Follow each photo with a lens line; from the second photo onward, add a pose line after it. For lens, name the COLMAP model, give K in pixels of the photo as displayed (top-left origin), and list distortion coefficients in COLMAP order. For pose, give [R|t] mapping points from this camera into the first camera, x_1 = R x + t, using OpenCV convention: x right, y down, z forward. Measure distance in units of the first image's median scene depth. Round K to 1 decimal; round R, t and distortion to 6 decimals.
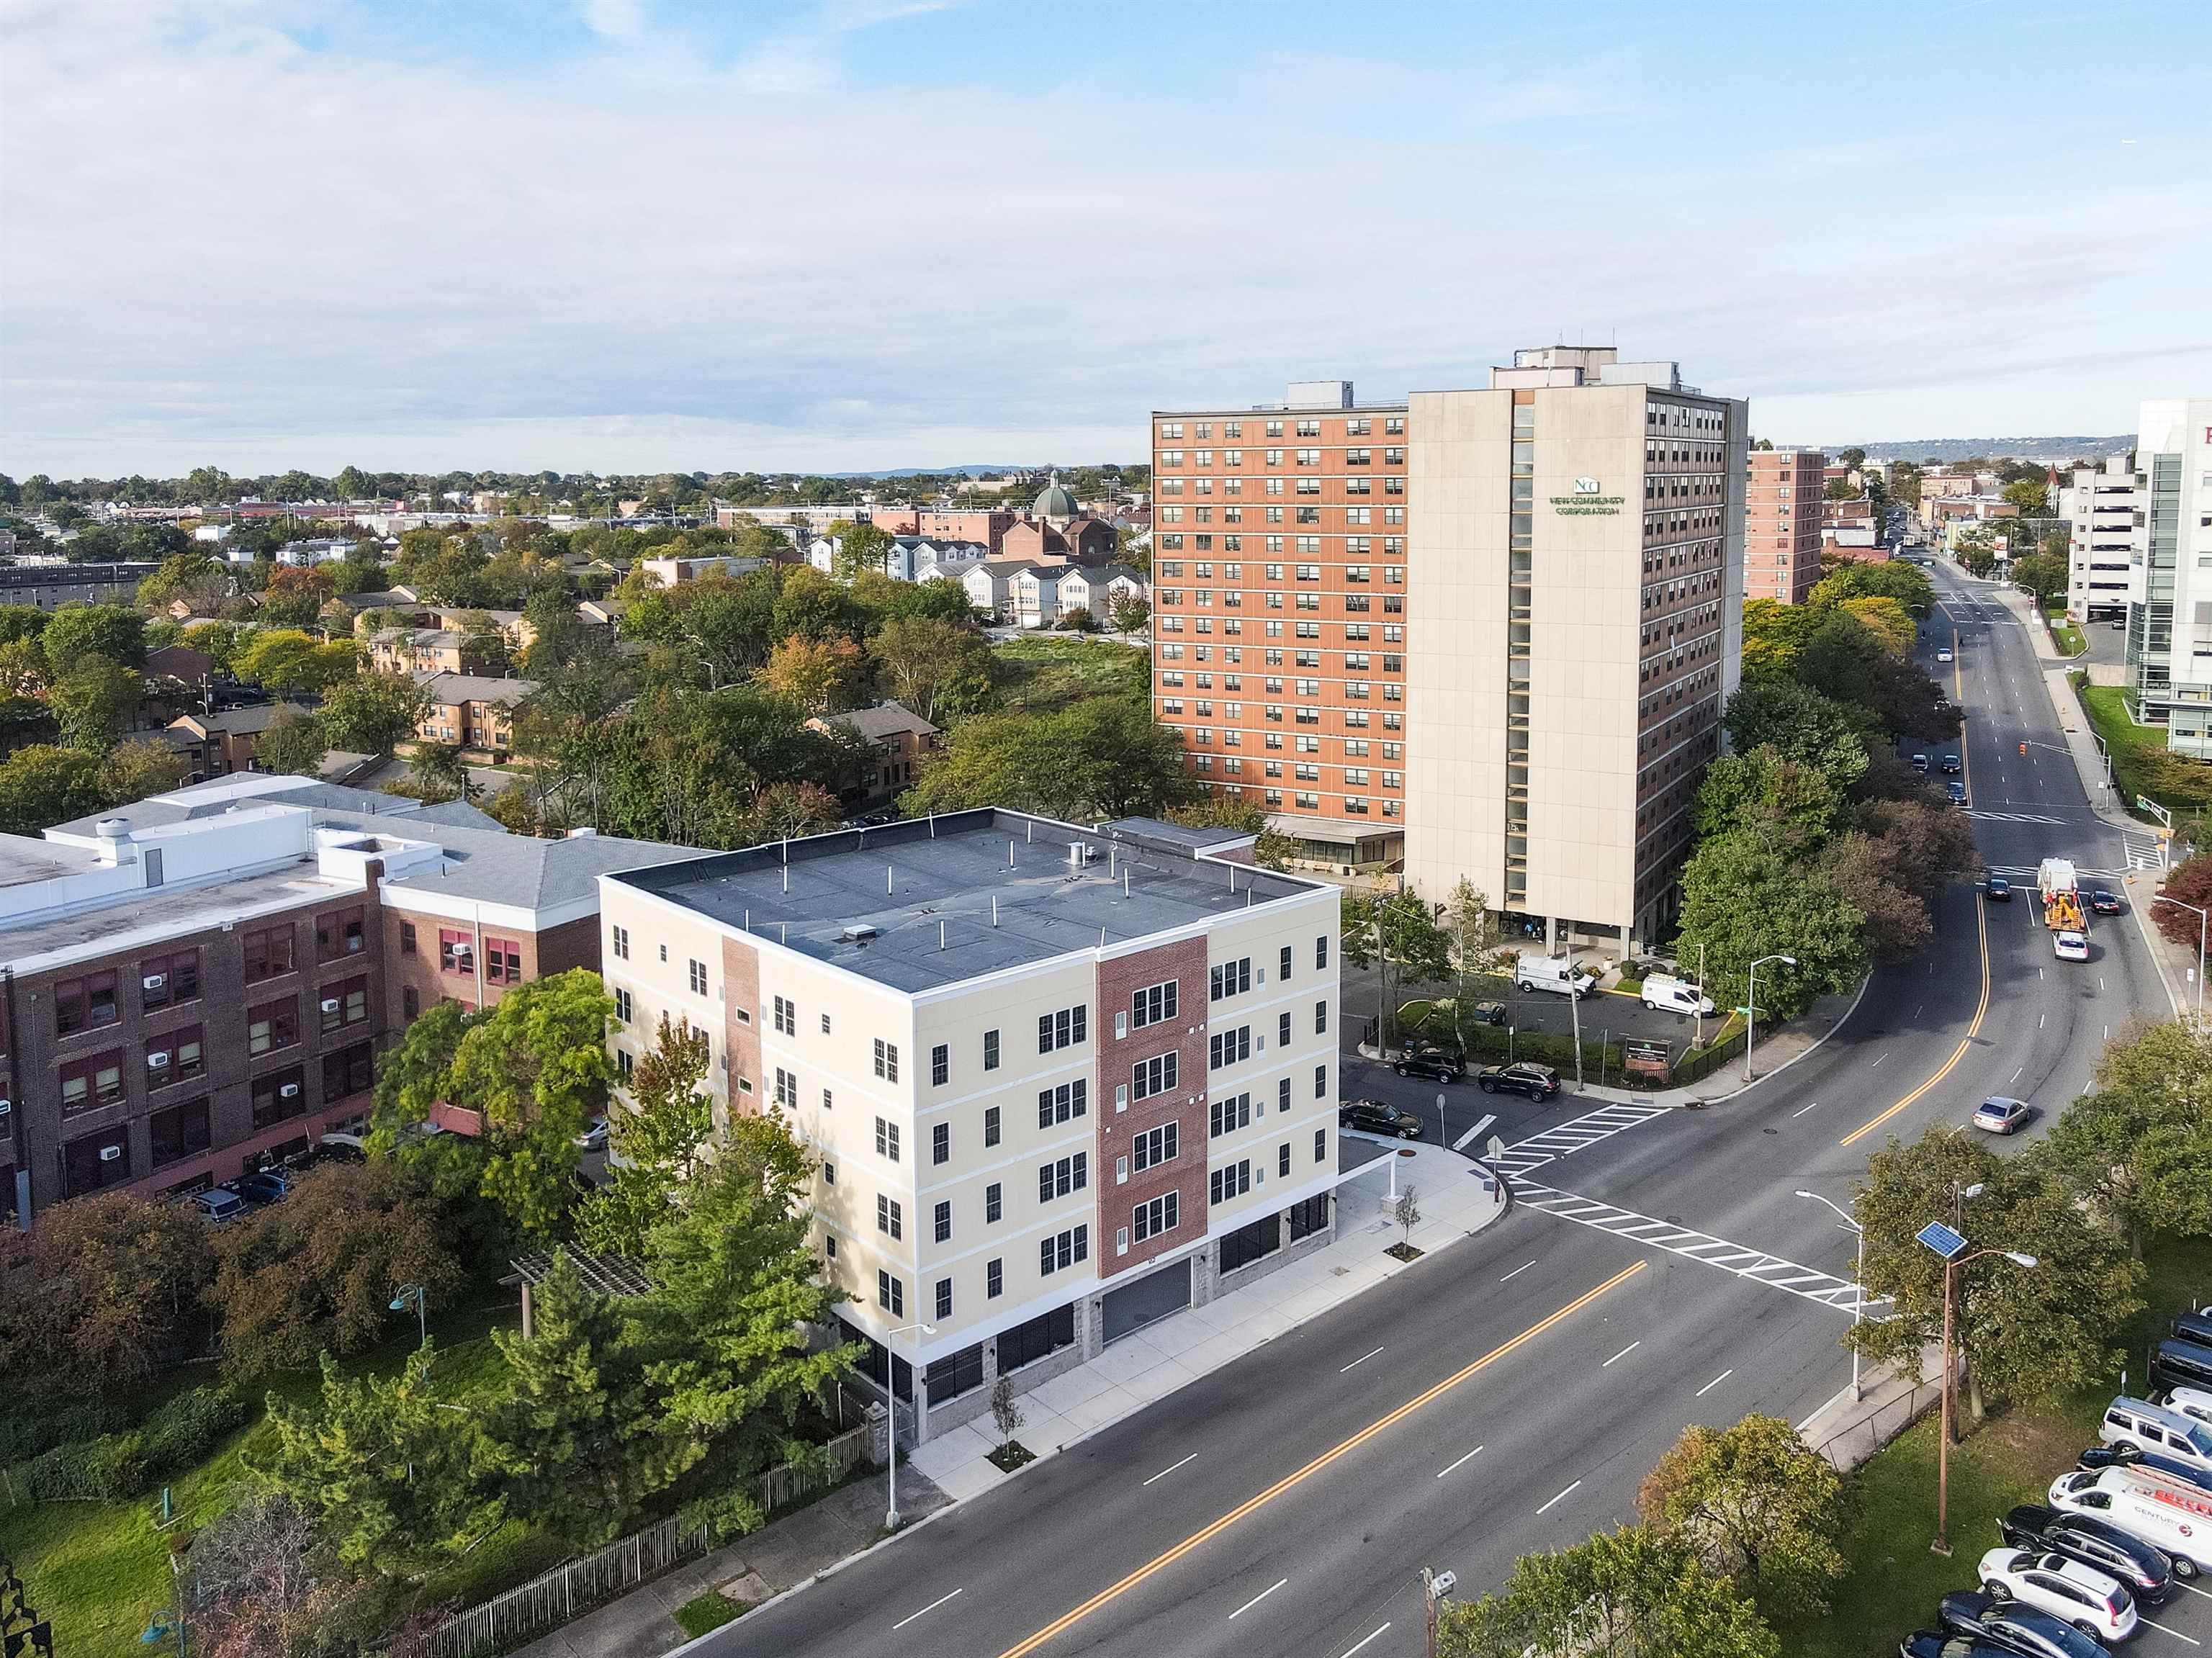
lens RADIAL K [[1682.1, 0, 1144.5], [0, 1682.1, 656.7], [0, 0, 1]] dist [-0.010556, 0.042349]
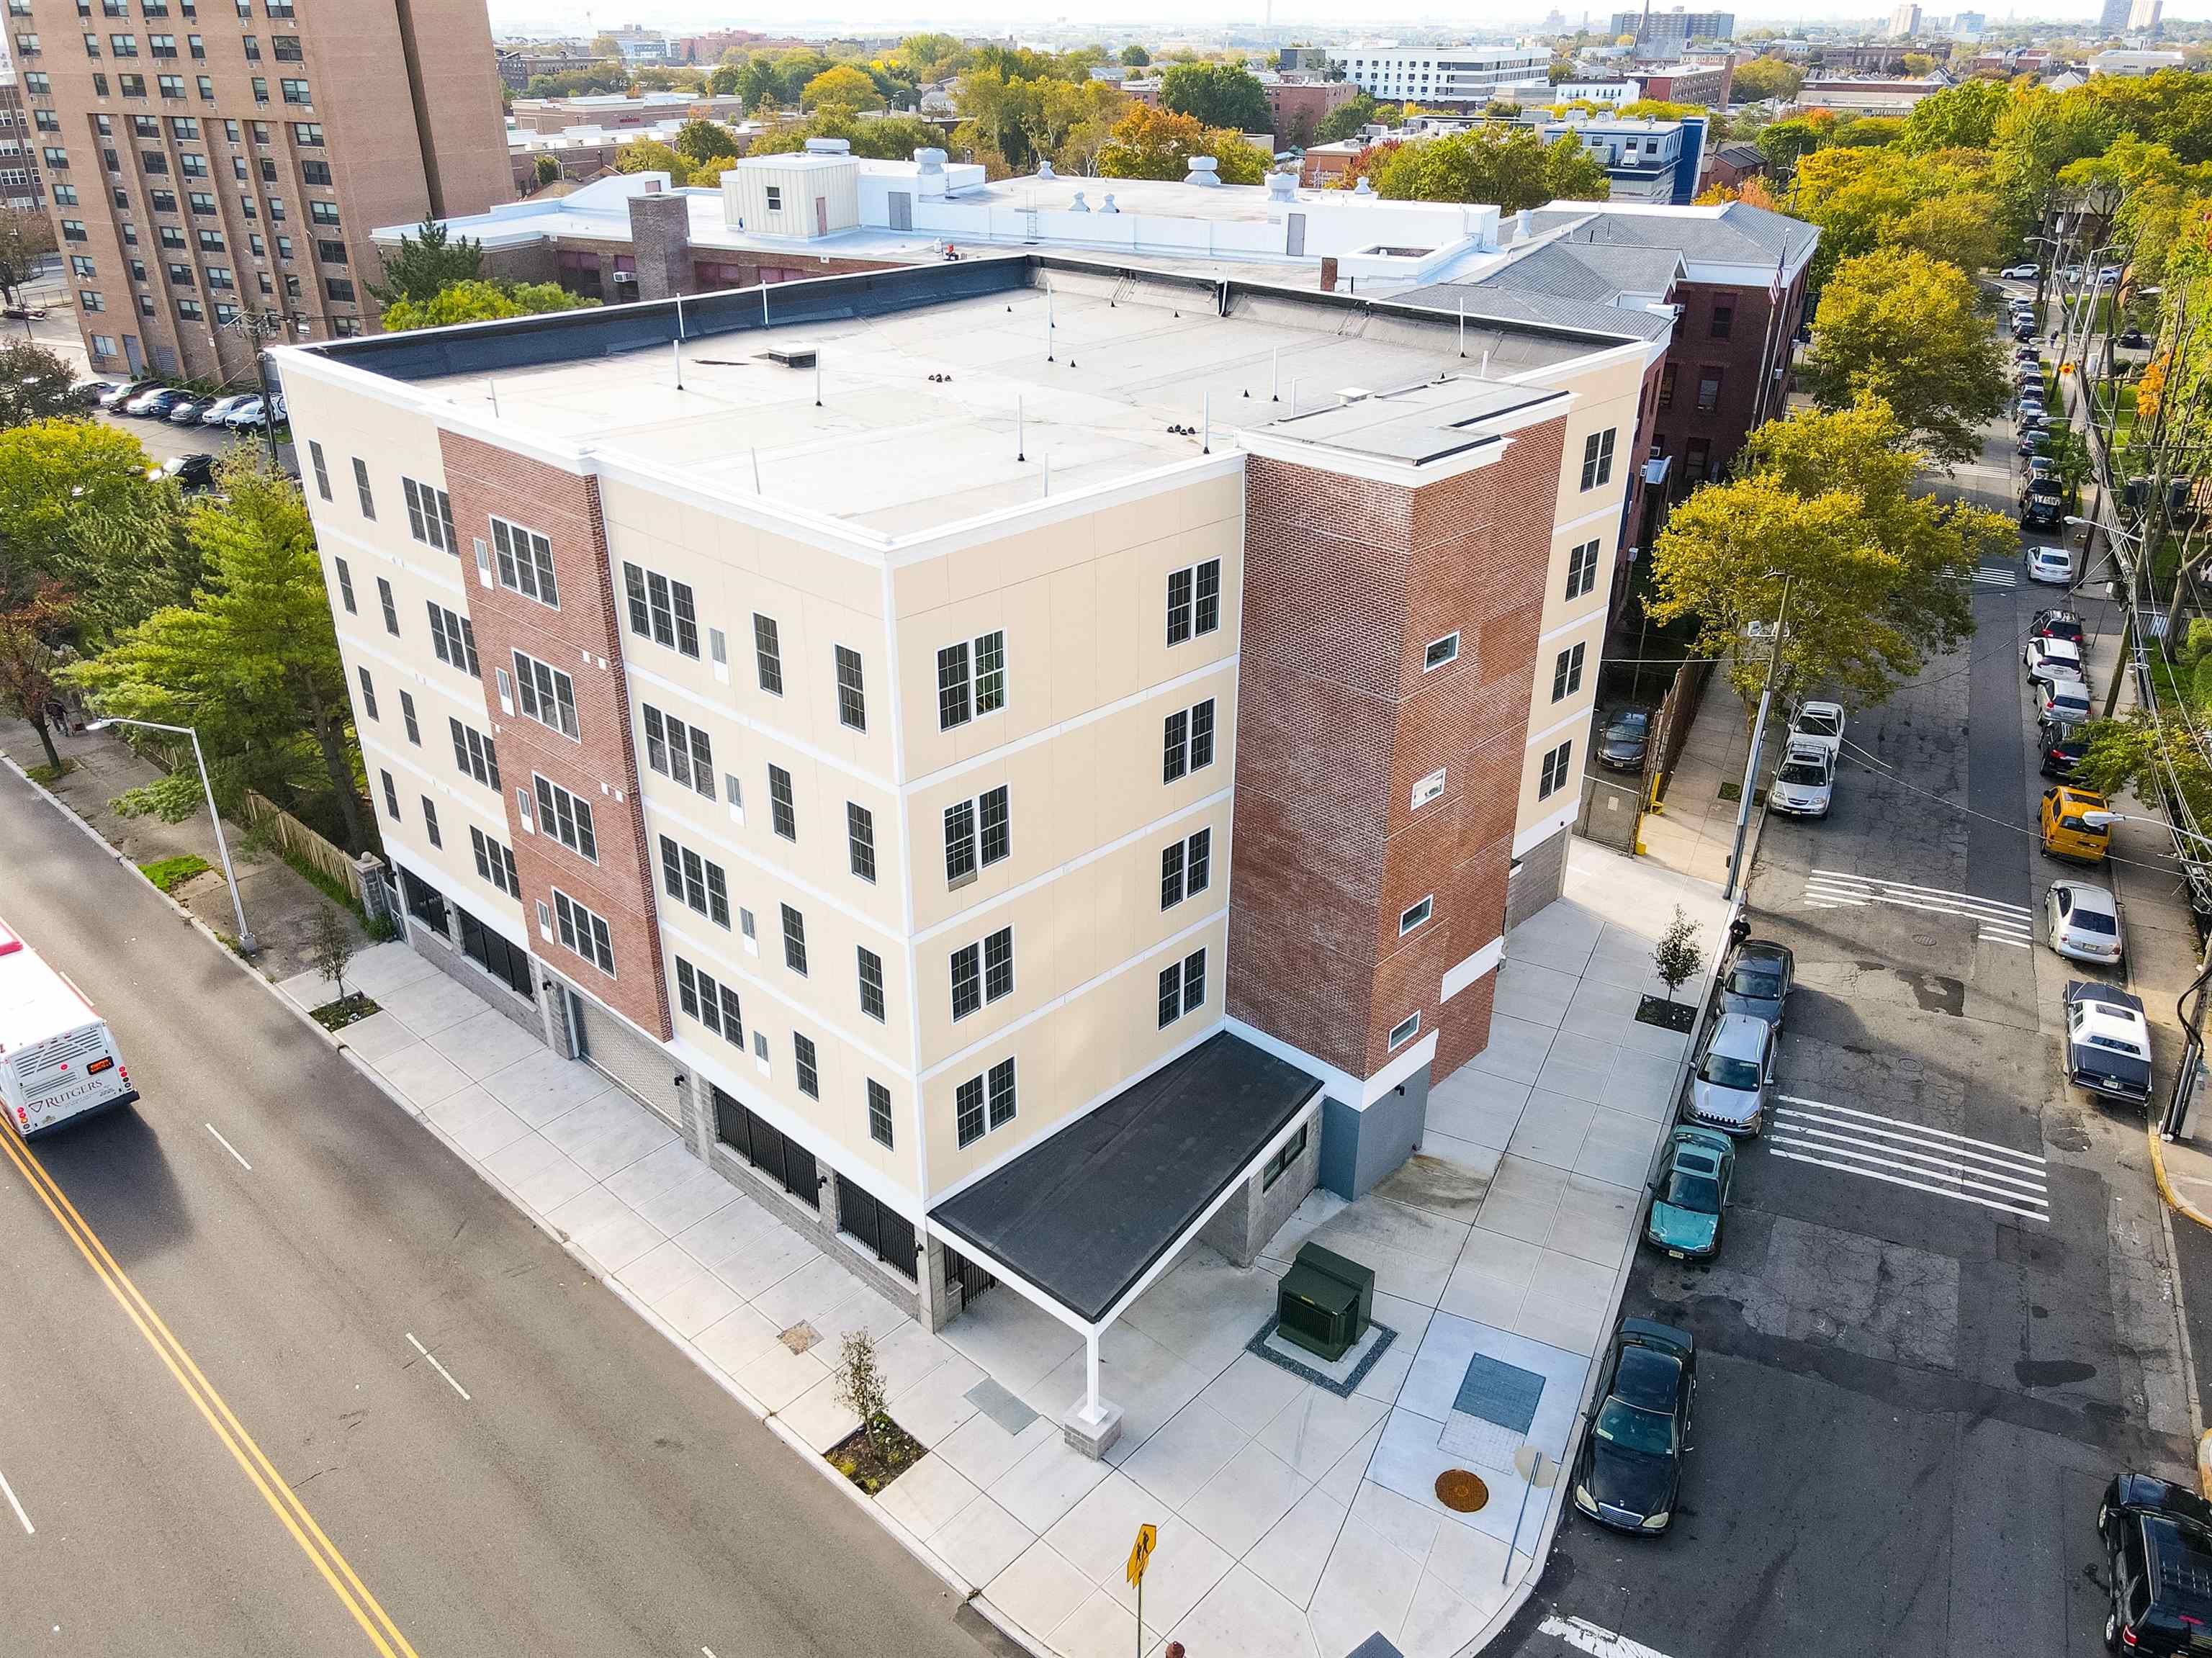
lens RADIAL K [[1647.7, 0, 1127.9], [0, 1647.7, 831.8], [0, 0, 1]] dist [0.006387, -0.000244]
pose [[0.075823, 0.453728, -0.887909, 0.463334], [-0.109971, 0.888845, 0.444816, 0.031601], [0.991039, 0.063917, 0.117292, 1.031070]]
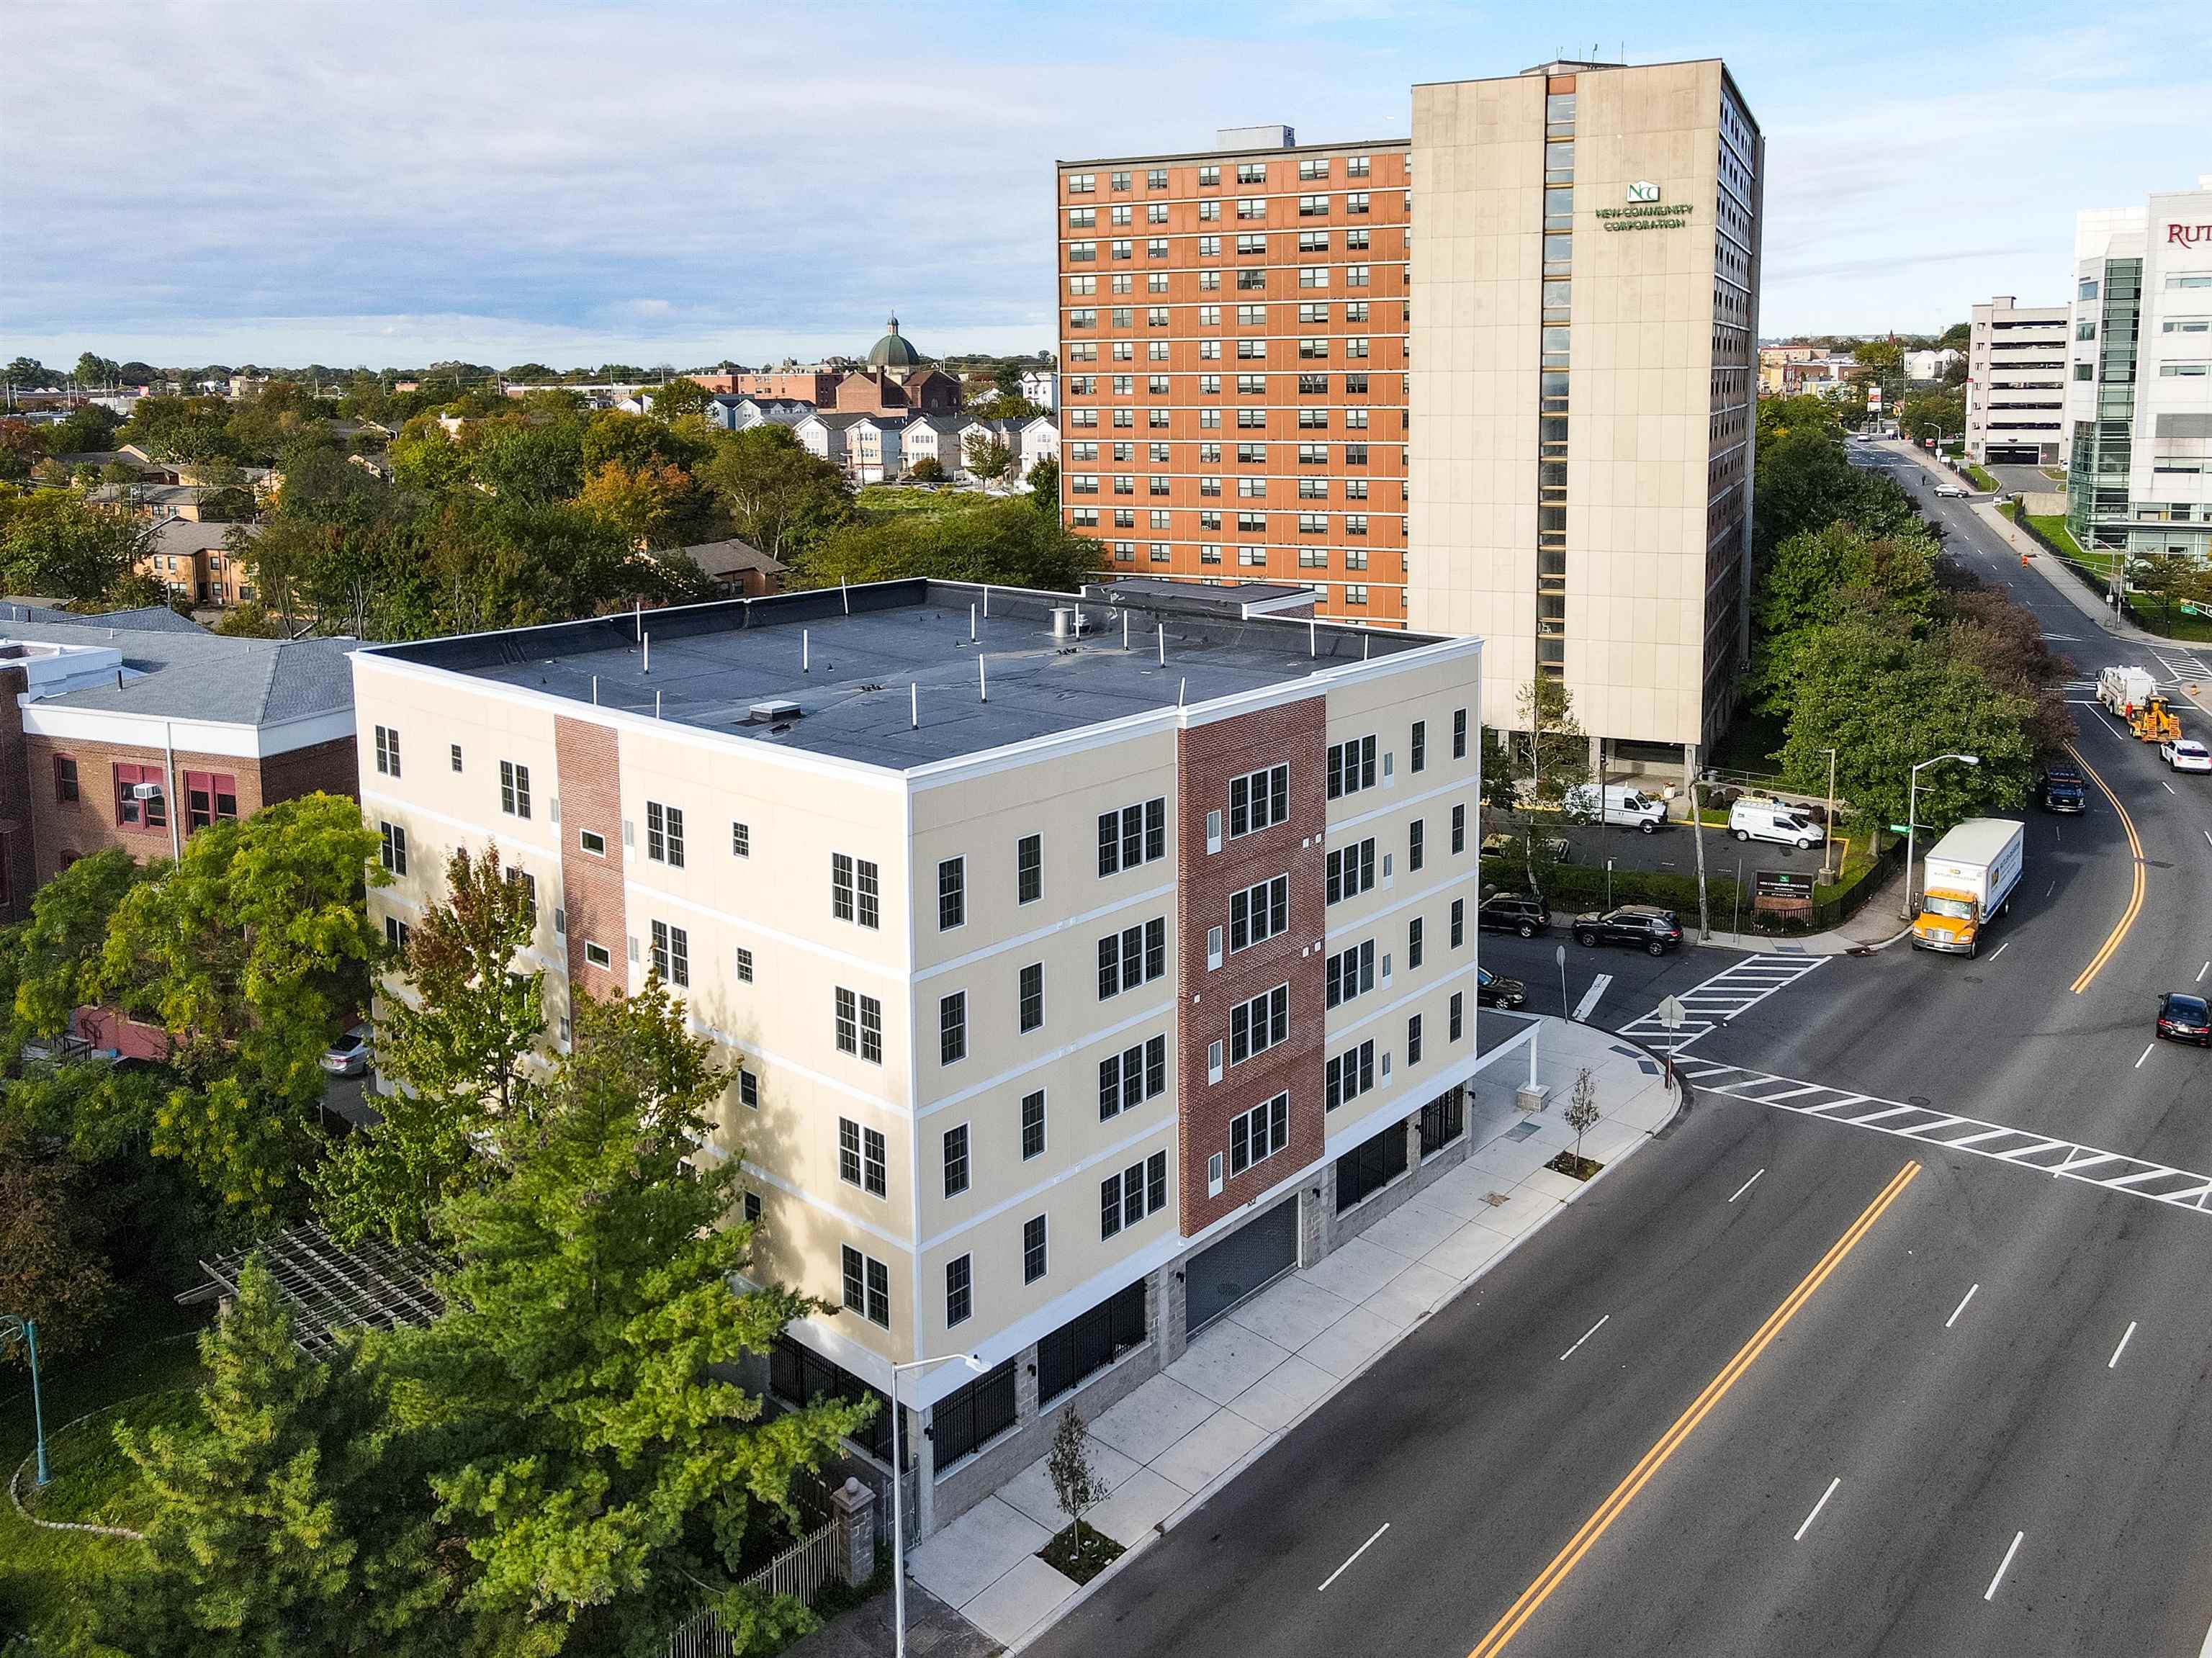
lens RADIAL K [[1707.2, 0, 1143.6], [0, 1707.2, 566.2], [0, 0, 1]] dist [0.006049, 0.000328]
pose [[0.994112, -0.014499, 0.107381, -0.096219], [0.013978, 0.999887, 0.005601, 0.103779], [-0.107450, -0.004067, 0.994202, 0.329764]]
